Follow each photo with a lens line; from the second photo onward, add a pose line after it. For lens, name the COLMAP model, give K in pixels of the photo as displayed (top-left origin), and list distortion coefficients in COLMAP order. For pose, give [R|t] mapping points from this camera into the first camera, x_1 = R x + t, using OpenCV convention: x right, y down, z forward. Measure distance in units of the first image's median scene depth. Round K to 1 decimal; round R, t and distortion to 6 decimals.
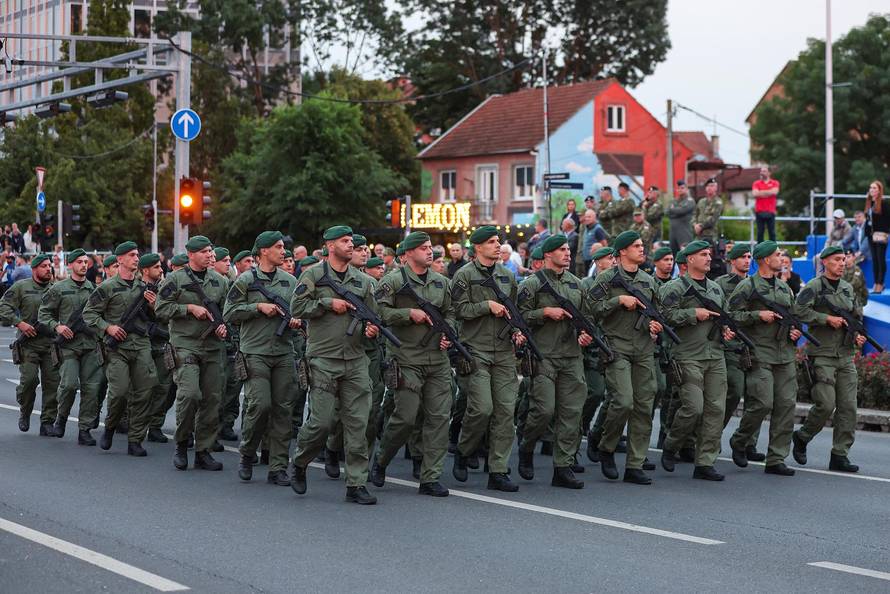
lens RADIAL K [[2153.5, 0, 445.0], [0, 2153.5, 297.0], [0, 0, 1]] dist [-0.258892, 0.230866]
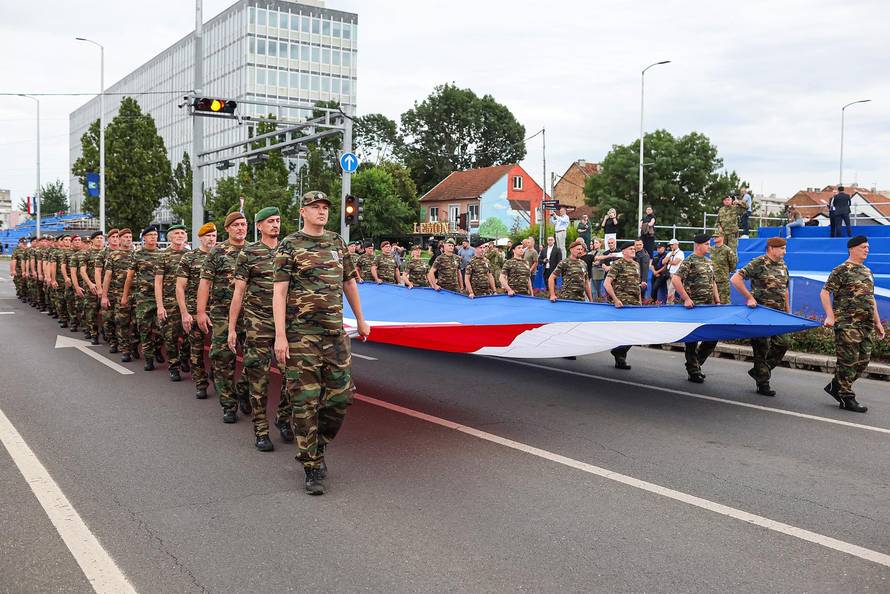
lens RADIAL K [[879.0, 0, 445.0], [0, 879.0, 297.0], [0, 0, 1]] dist [-0.057748, 0.007279]
pose [[0.998145, 0.012360, 0.059614, -0.030464], [-0.014475, 0.999277, 0.035165, -0.001171], [-0.059136, -0.035963, 0.997602, 0.116166]]
